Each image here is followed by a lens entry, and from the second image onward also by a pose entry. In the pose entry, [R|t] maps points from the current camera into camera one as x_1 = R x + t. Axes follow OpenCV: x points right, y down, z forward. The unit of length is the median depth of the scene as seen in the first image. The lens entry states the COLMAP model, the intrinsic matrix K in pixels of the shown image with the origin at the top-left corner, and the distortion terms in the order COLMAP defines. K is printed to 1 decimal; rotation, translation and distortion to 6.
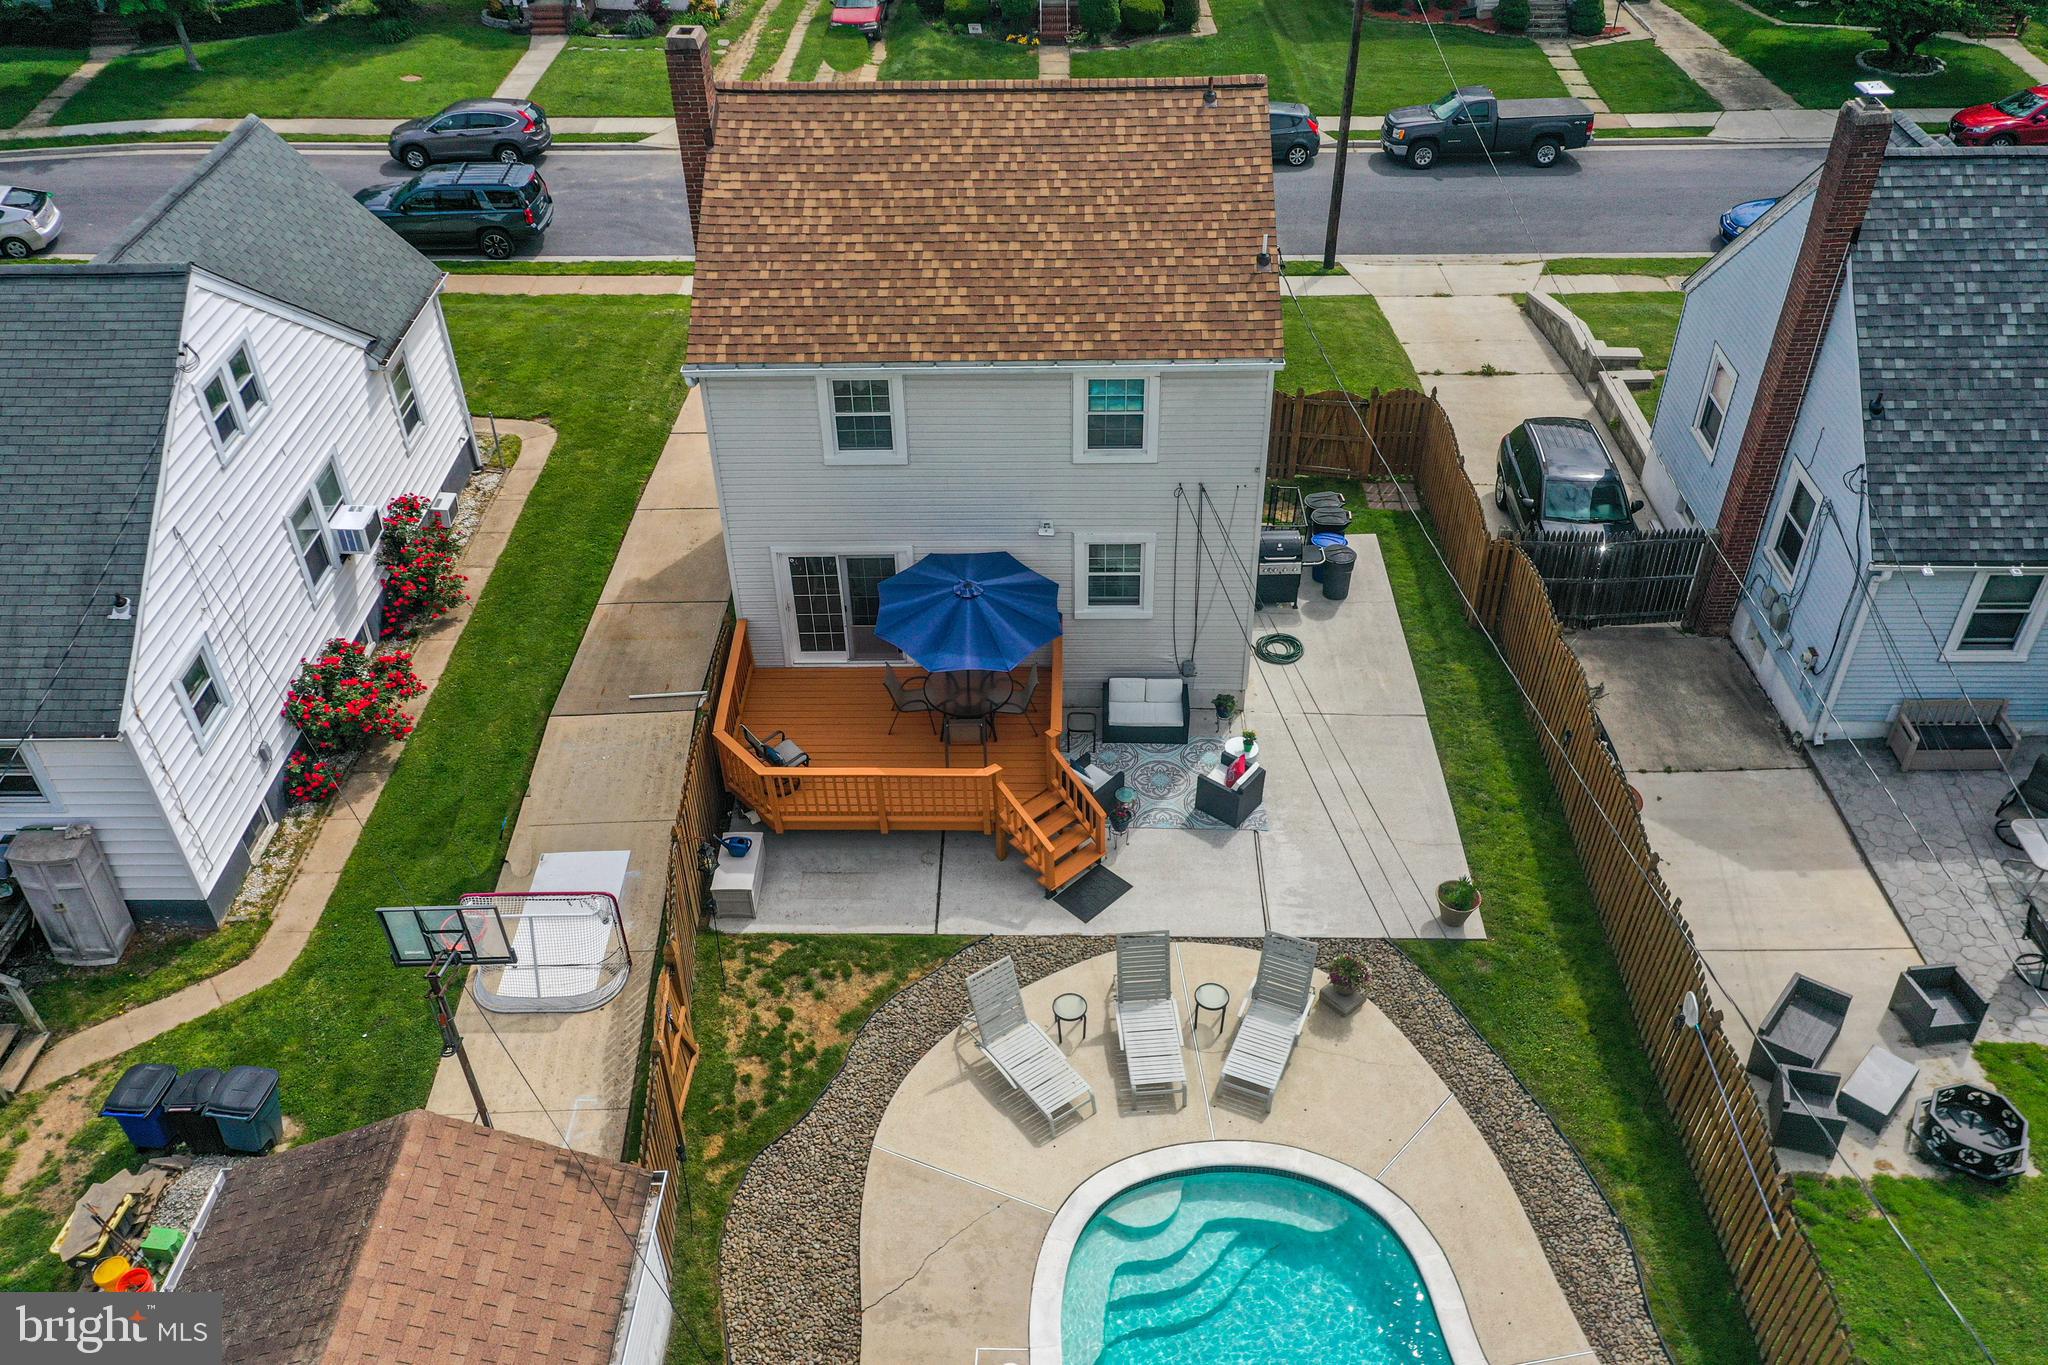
lens RADIAL K [[1727.0, 0, 1013.1], [0, 1727.0, 654.7], [0, 0, 1]] dist [0.004325, 0.036677]
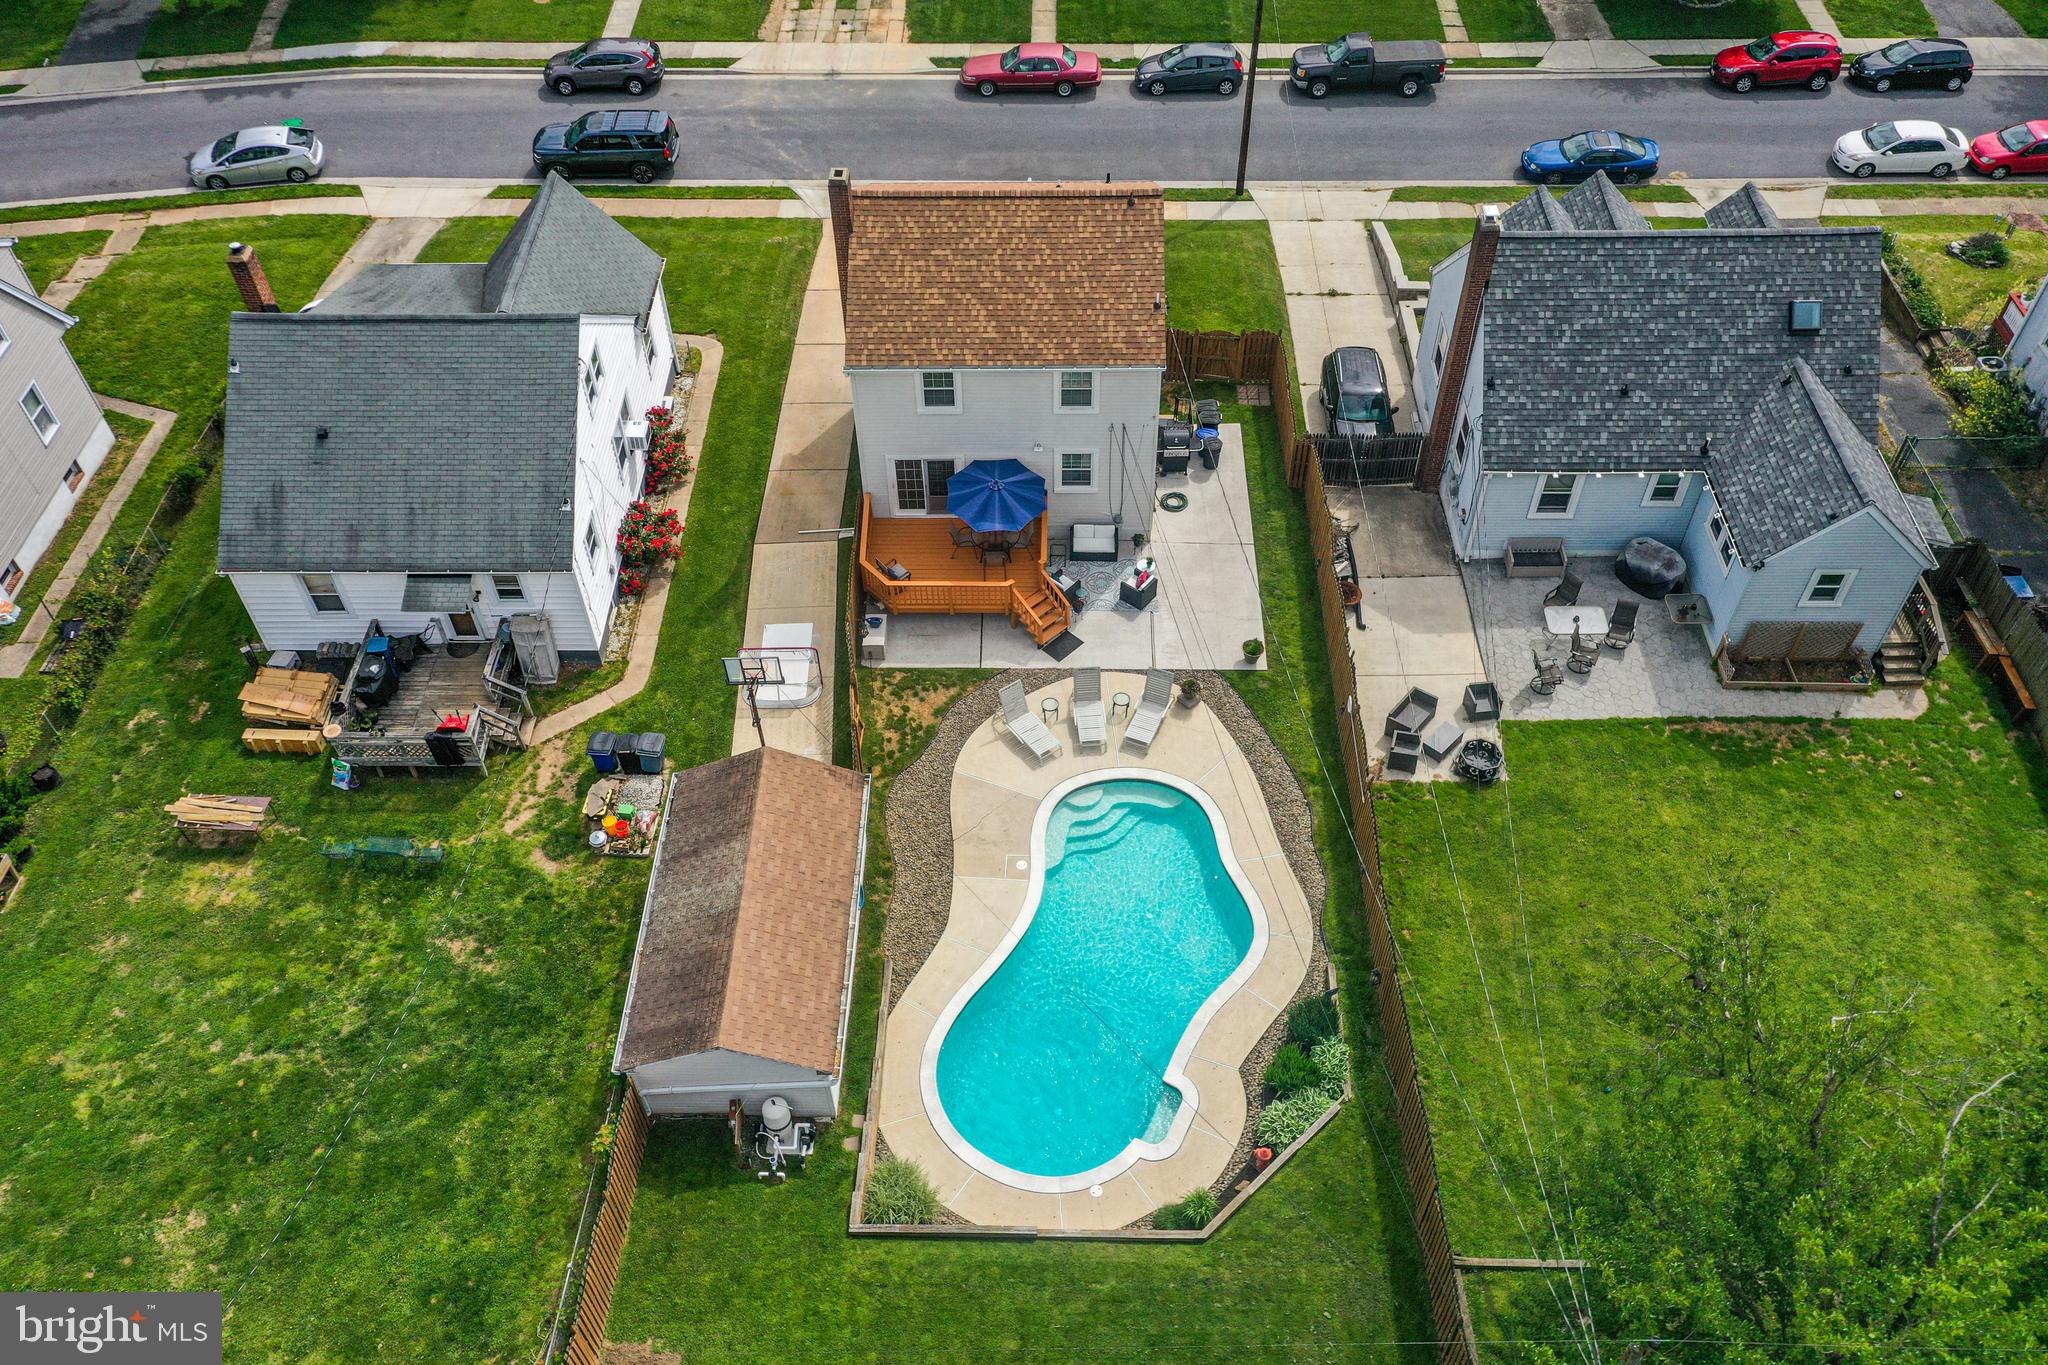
lens RADIAL K [[1727.0, 0, 1018.3], [0, 1727.0, 671.7], [0, 0, 1]] dist [0.004325, 0.036677]
pose [[0.999962, -0.001587, 0.008588, -0.018475], [0.000085, 0.985074, 0.172133, -0.156152], [-0.008733, -0.172126, 0.985036, -0.846632]]
